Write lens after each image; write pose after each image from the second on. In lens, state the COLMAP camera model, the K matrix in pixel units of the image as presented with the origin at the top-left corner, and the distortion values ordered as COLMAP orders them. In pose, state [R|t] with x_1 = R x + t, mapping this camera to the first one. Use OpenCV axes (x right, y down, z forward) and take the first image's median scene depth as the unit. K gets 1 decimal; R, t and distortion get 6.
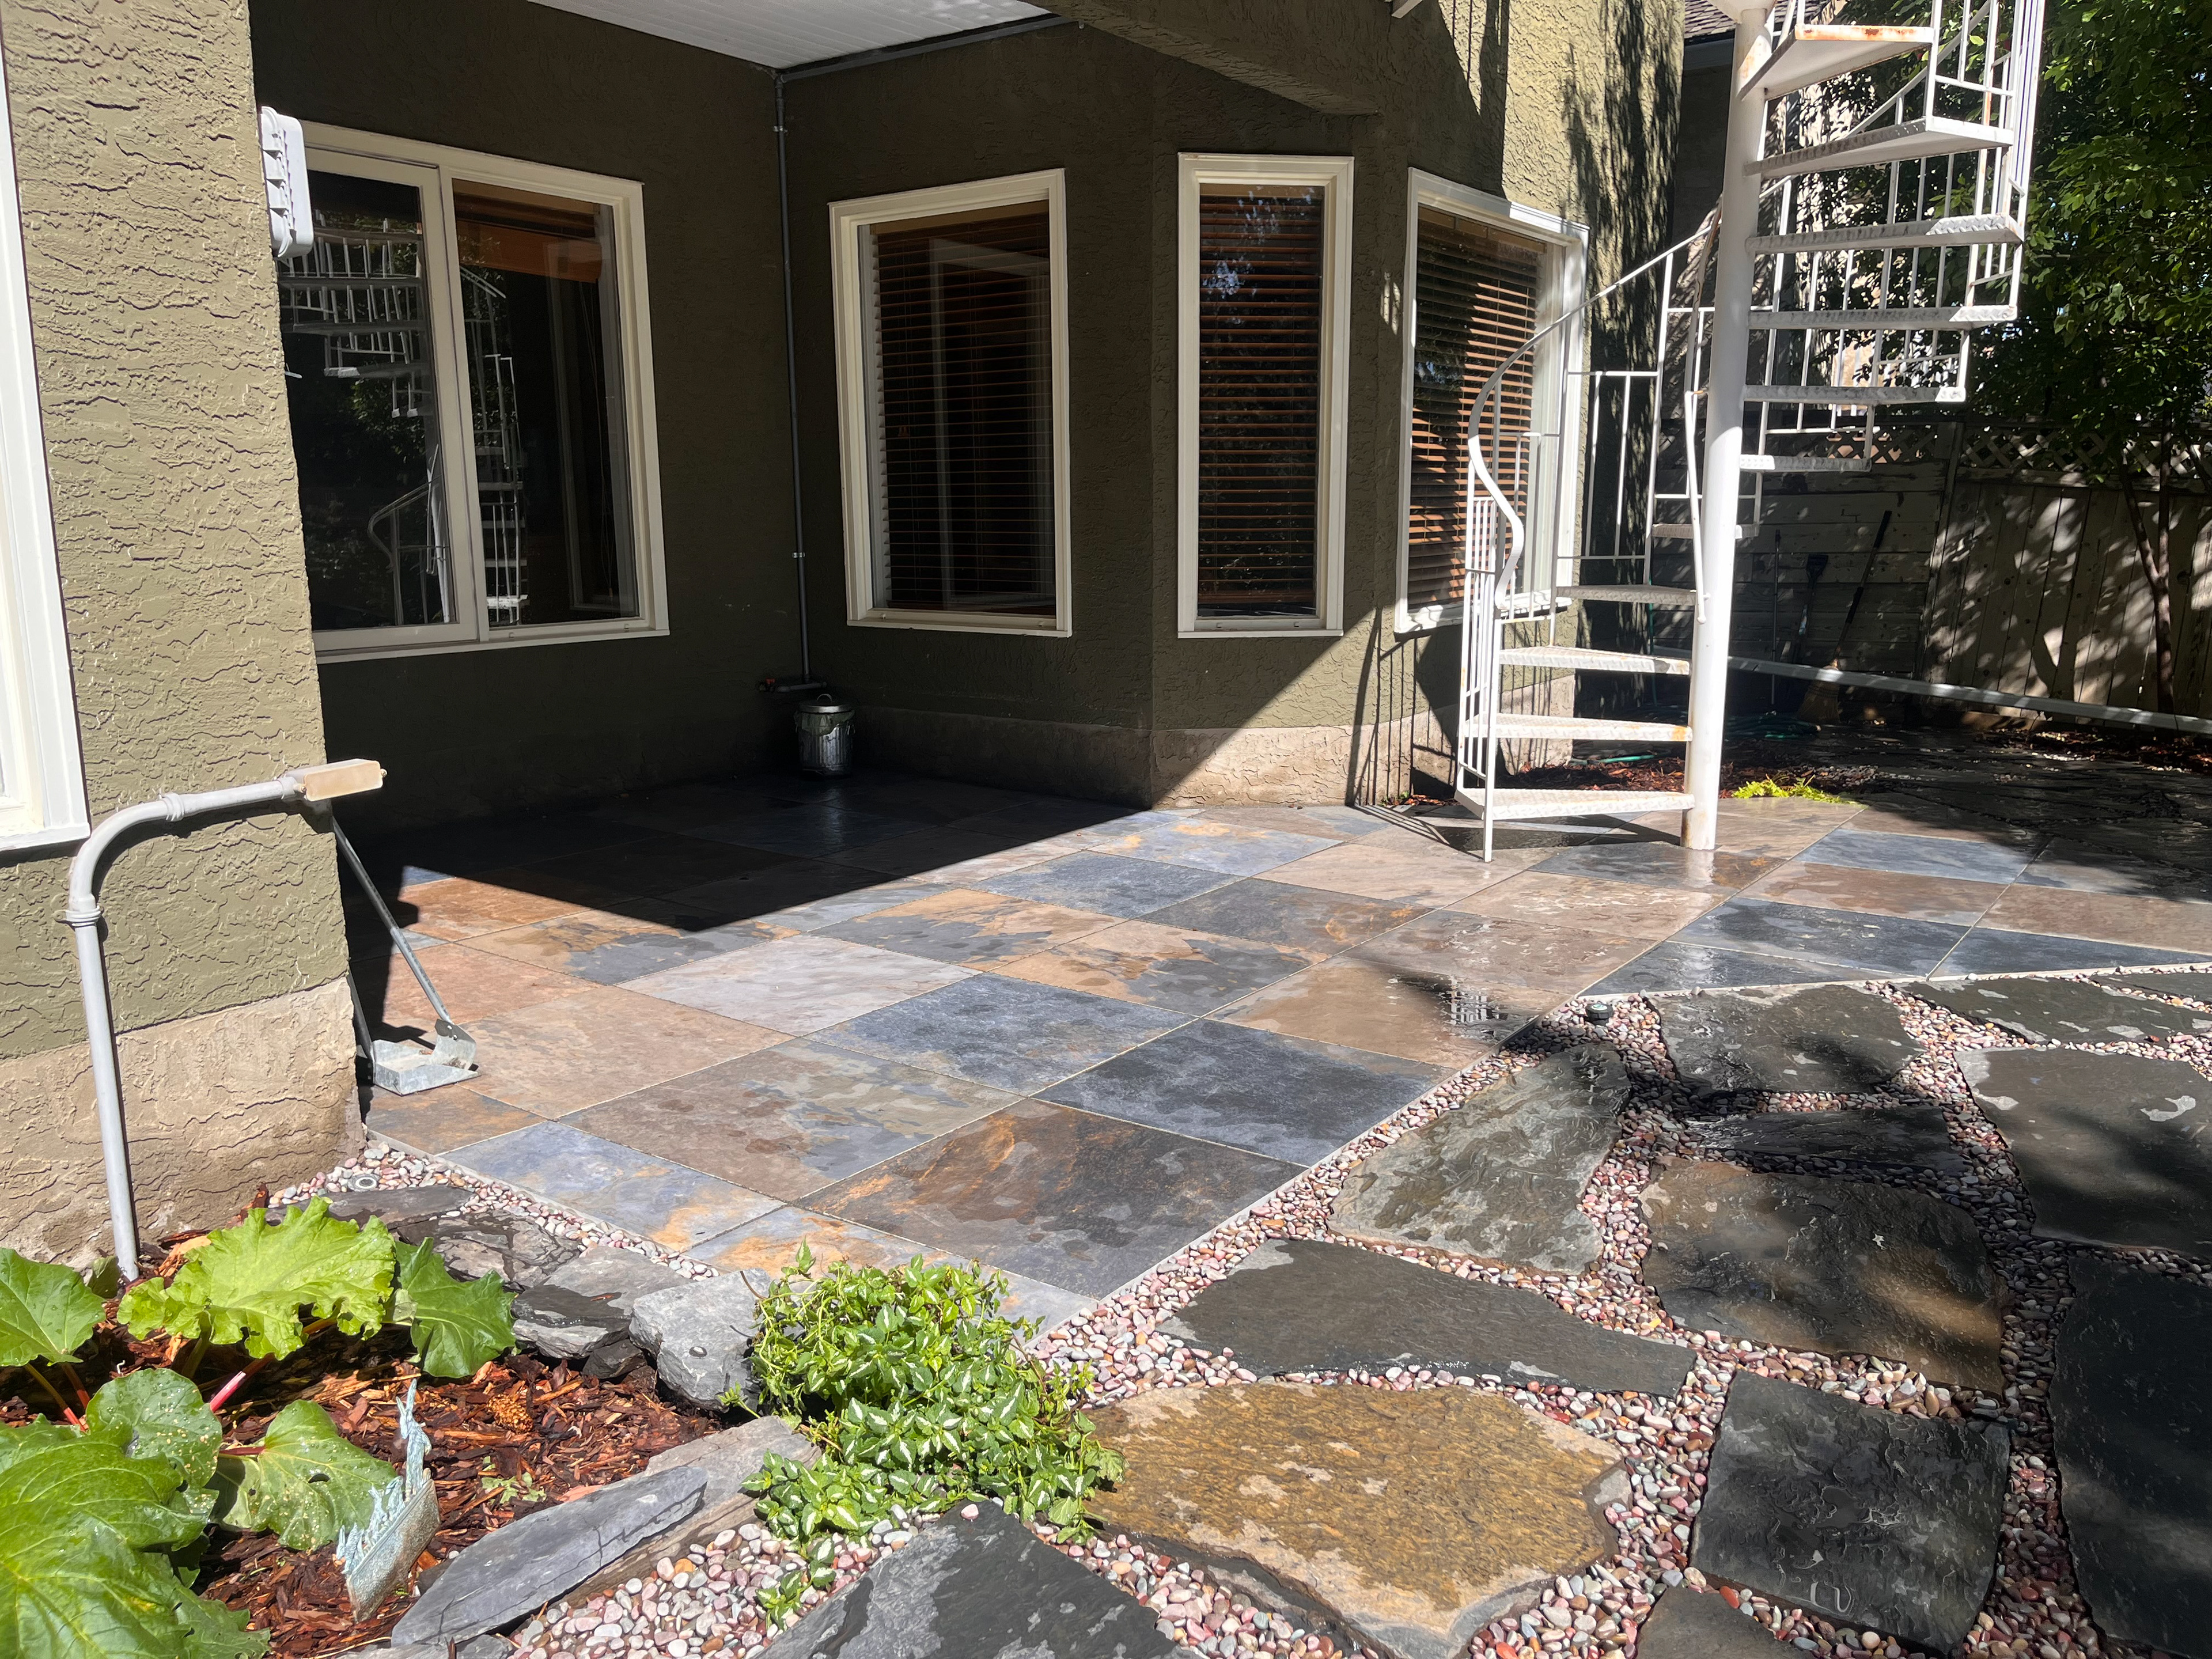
lens RADIAL K [[1695.7, 0, 1088.9], [0, 1695.7, 830.5], [0, 0, 1]] dist [0.059396, -0.057420]
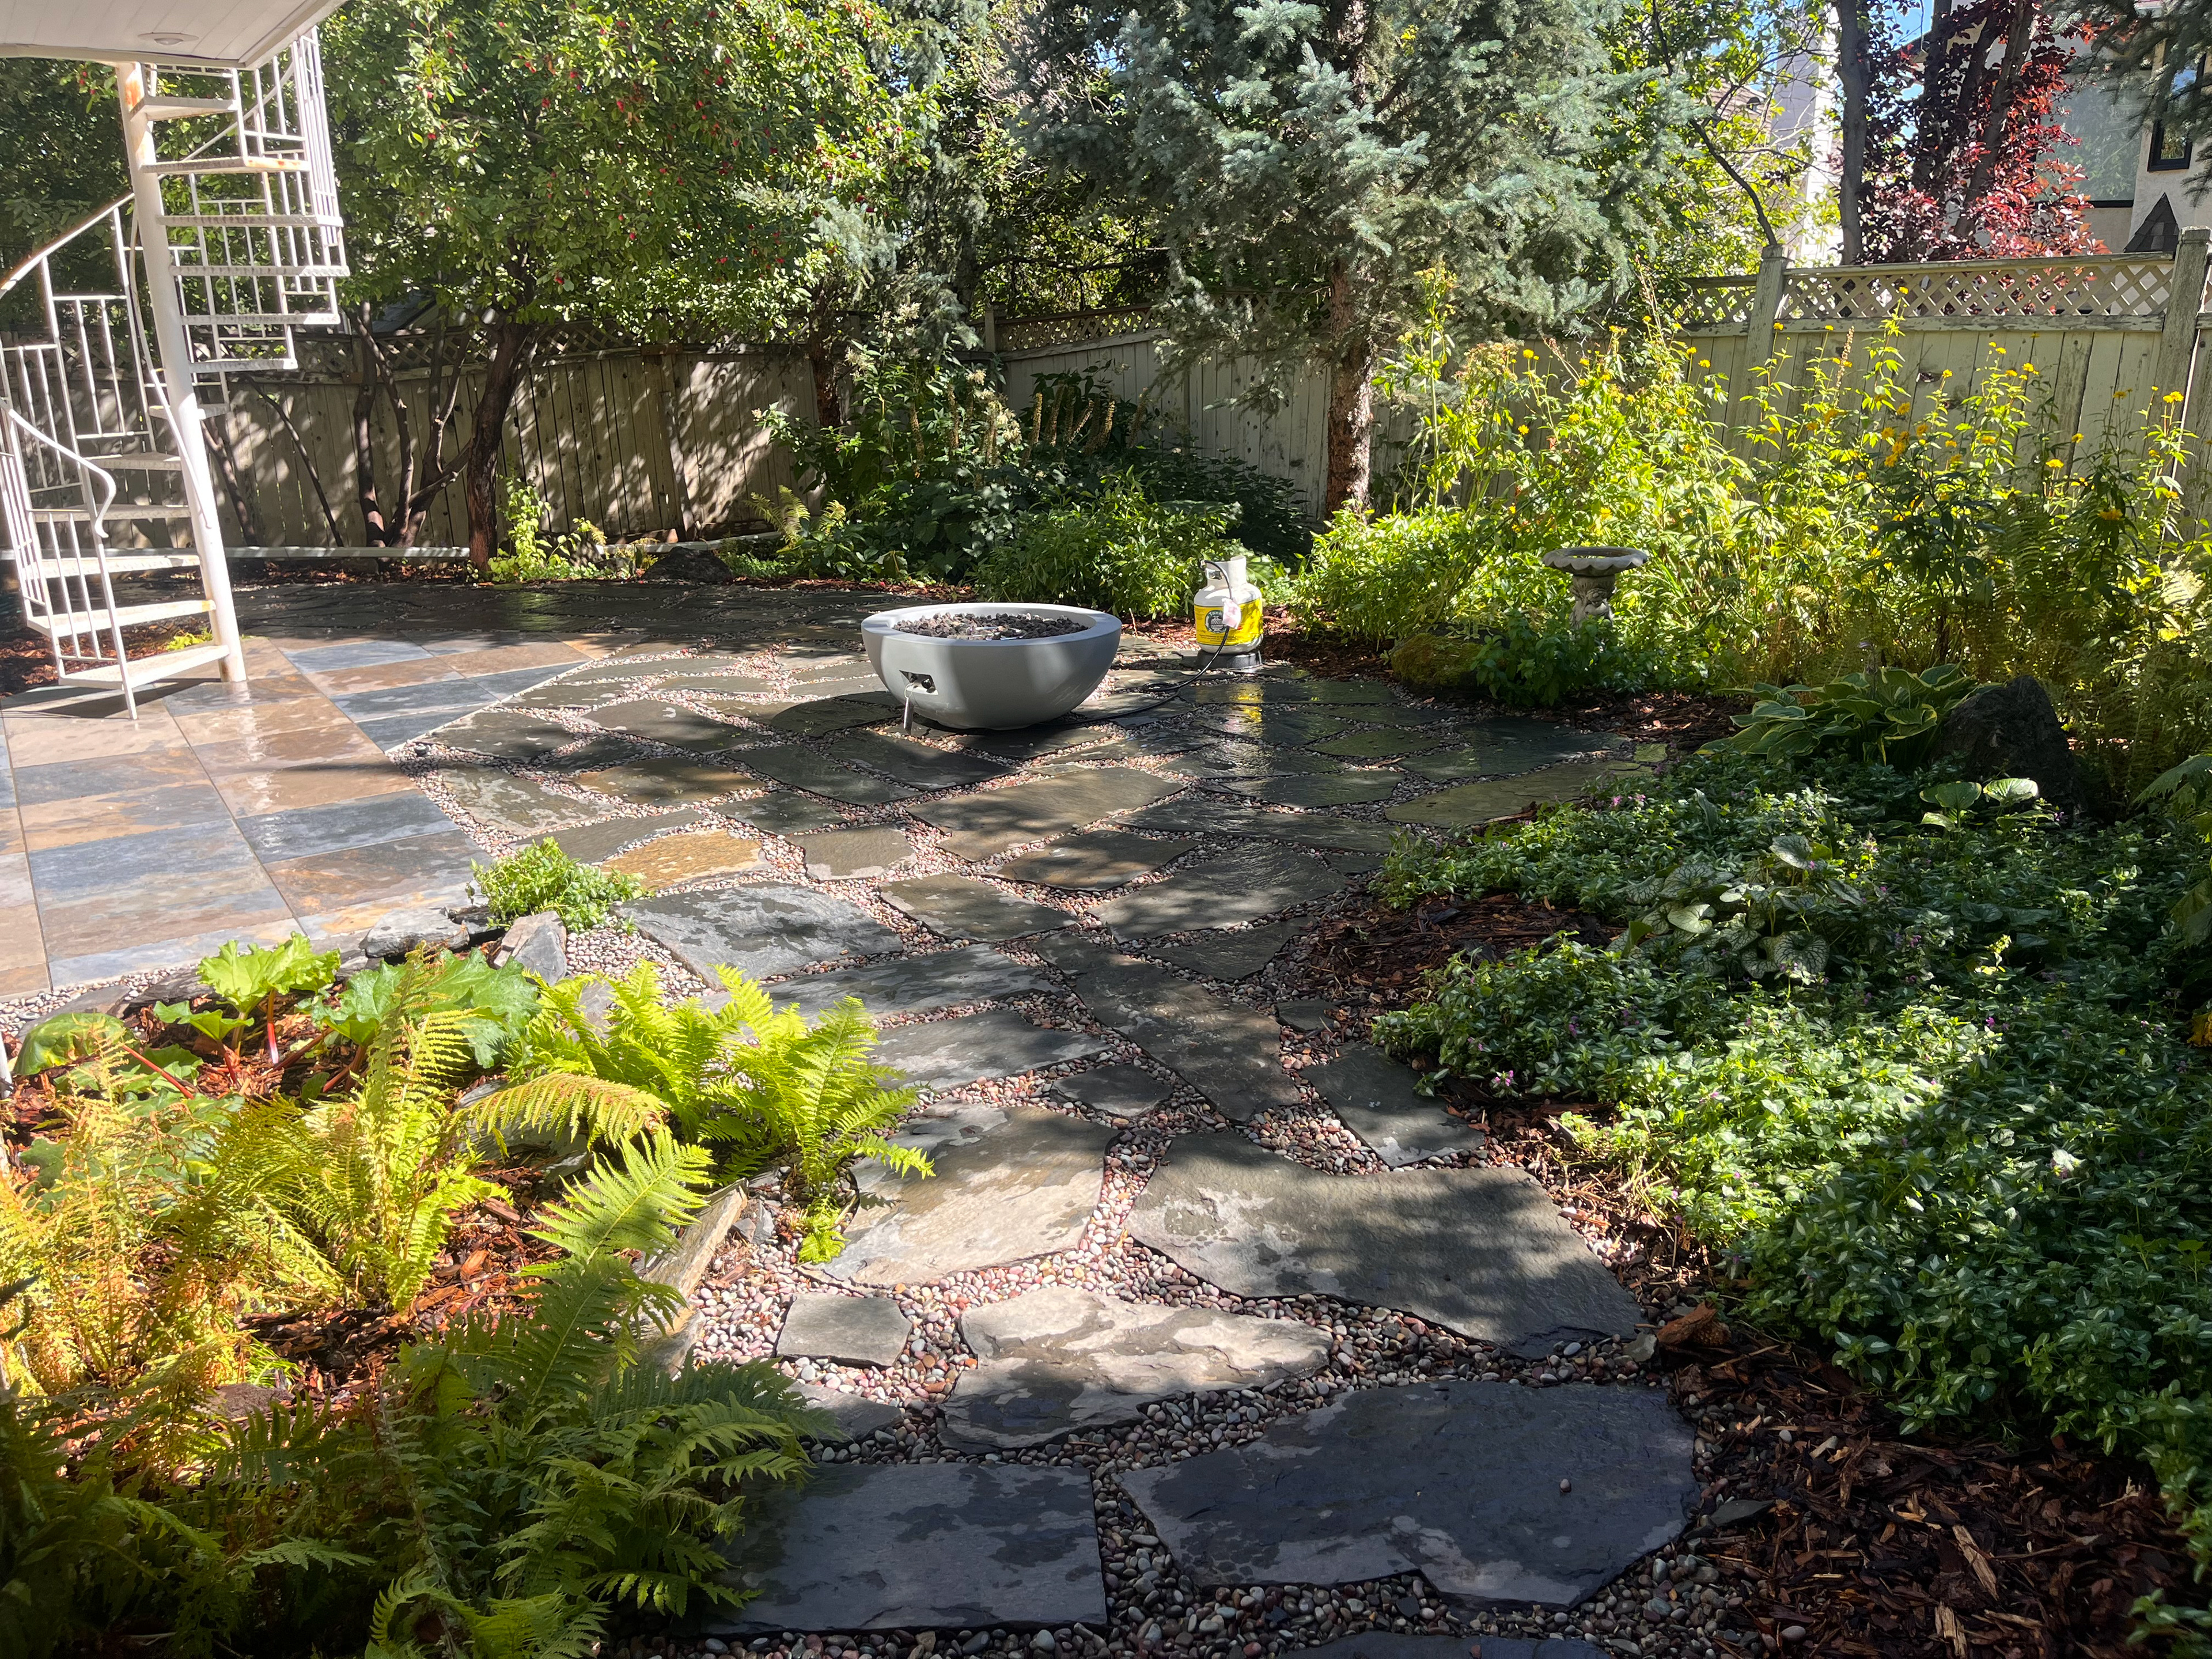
lens RADIAL K [[1708.8, 0, 1109.7], [0, 1708.8, 815.8], [0, 0, 1]] dist [0.012967, -0.003312]
pose [[0.311990, -0.274426, 0.909589, -0.668525], [0.206495, 0.954077, 0.217020, -0.038396], [-0.927374, 0.120117, 0.354330, -0.169327]]
